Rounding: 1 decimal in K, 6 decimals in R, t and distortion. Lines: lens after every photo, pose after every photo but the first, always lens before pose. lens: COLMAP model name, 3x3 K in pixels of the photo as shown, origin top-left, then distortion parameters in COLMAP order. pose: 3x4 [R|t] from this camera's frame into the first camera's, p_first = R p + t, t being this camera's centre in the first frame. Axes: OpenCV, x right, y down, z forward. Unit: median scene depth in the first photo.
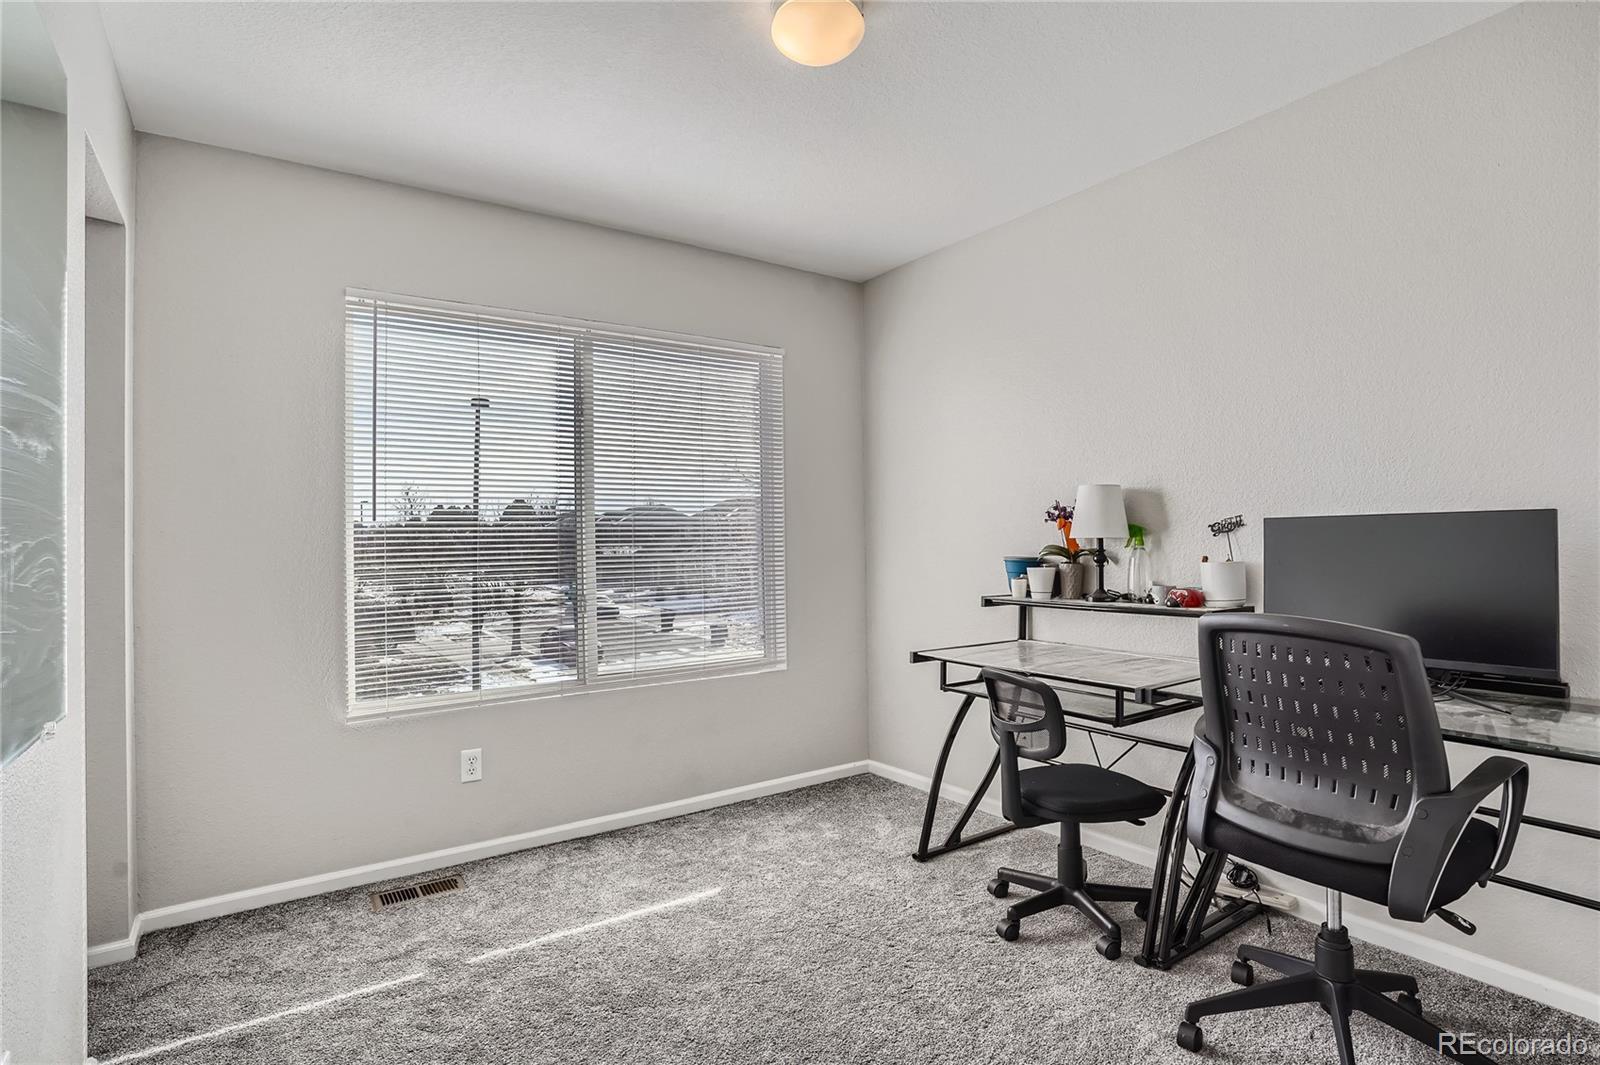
lens RADIAL K [[825.4, 0, 794.2], [0, 825.4, 533.6], [0, 0, 1]] dist [-0.053310, 0.026453]
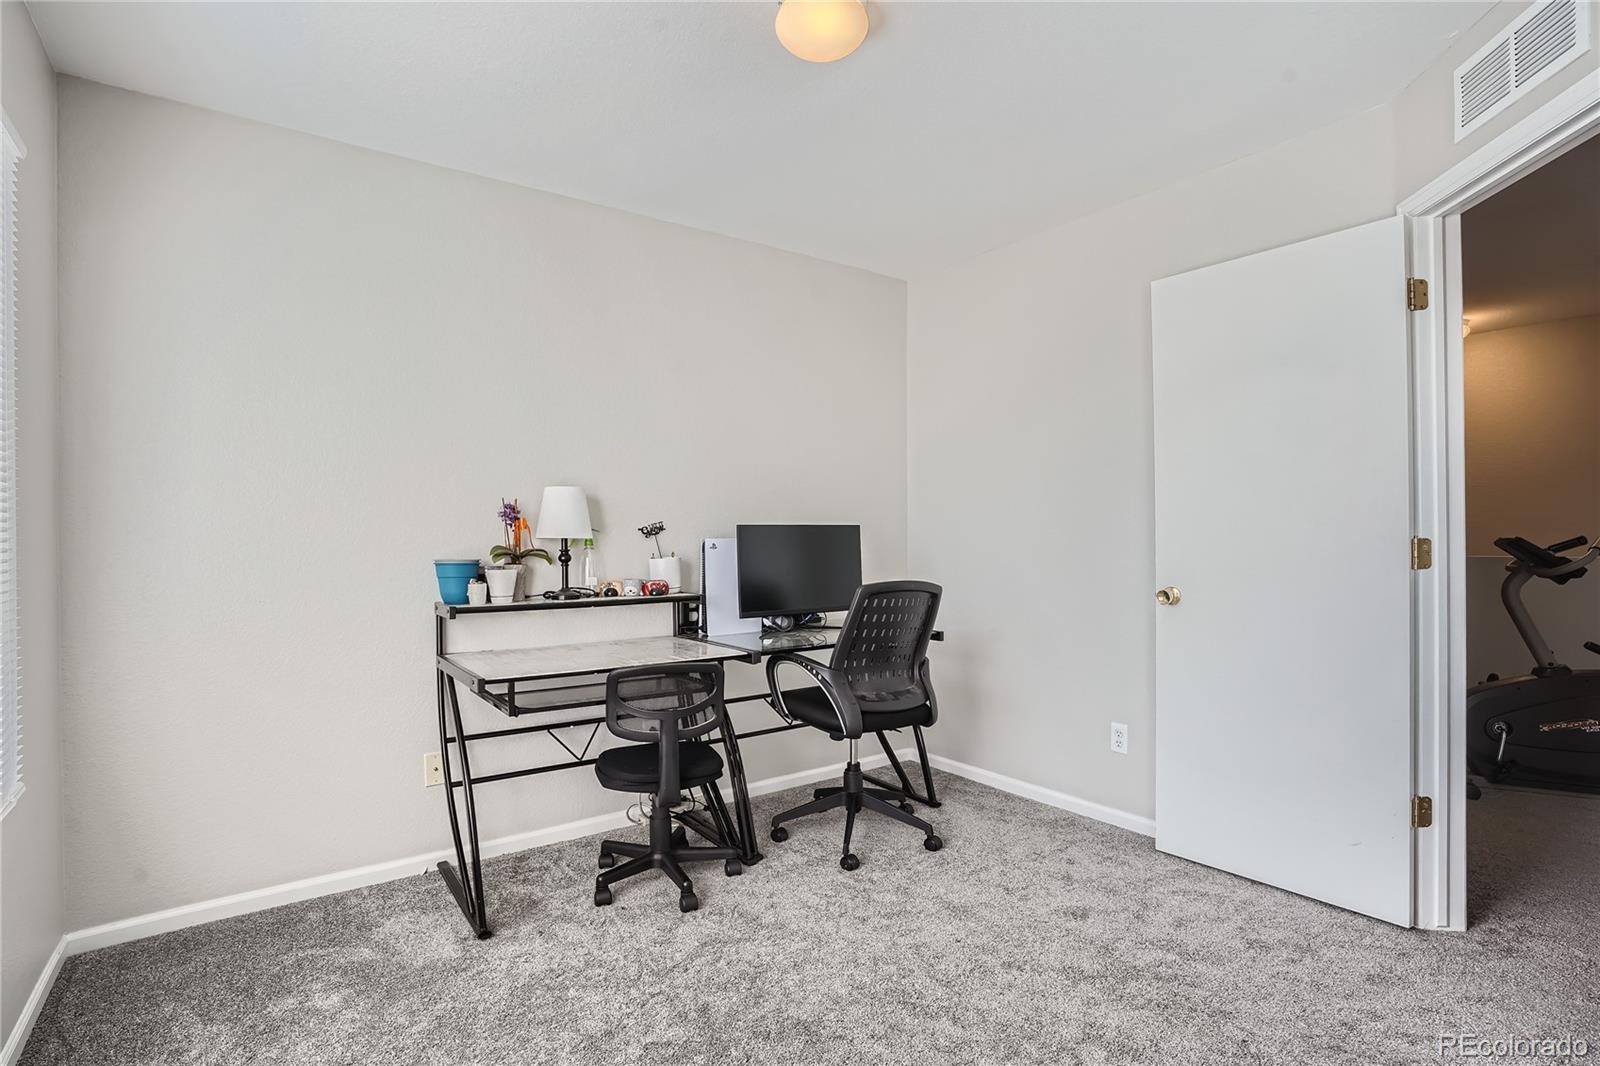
lens RADIAL K [[825.4, 0, 794.2], [0, 825.4, 534.1], [0, 0, 1]] dist [-0.053310, 0.026453]
pose [[-0.063730, 0.007672, 0.997938, -0.724668], [-0.009121, 0.999924, -0.008270, 0.005563], [-0.997925, -0.009629, -0.063656, 0.809954]]
